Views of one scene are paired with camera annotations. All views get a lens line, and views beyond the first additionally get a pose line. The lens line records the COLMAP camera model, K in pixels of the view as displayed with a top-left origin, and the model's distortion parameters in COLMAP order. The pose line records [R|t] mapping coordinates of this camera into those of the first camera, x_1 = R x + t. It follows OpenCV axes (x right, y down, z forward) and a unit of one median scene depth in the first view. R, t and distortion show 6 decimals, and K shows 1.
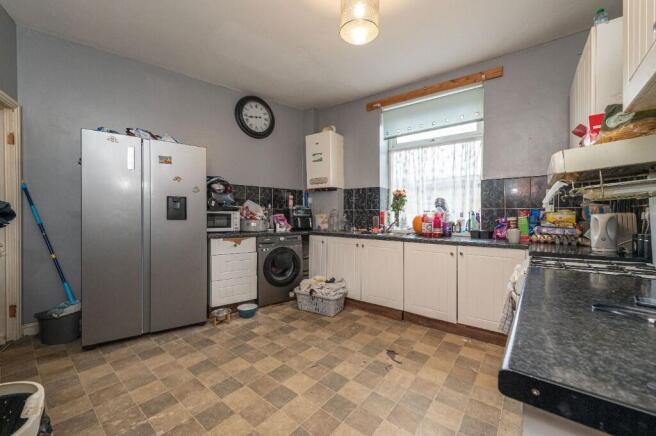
lens RADIAL K [[263.2, 0, 328.8], [0, 263.2, 217.8], [0, 0, 1]] dist [0.000239, -0.000088]
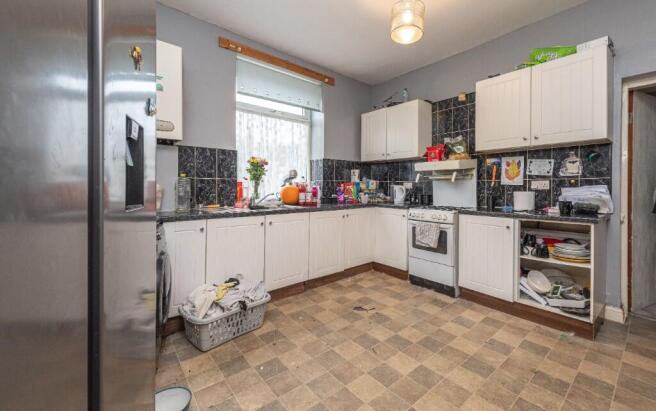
lens RADIAL K [[274.2, 0, 349.2], [0, 274.2, 184.6], [0, 0, 1]] dist [0.003757, 0.000147]
pose [[0.163332, -0.001606, 0.986570, -0.774930], [0.004422, 0.999990, 0.000896, -0.017961], [-0.986561, 0.004217, 0.163338, 0.702371]]
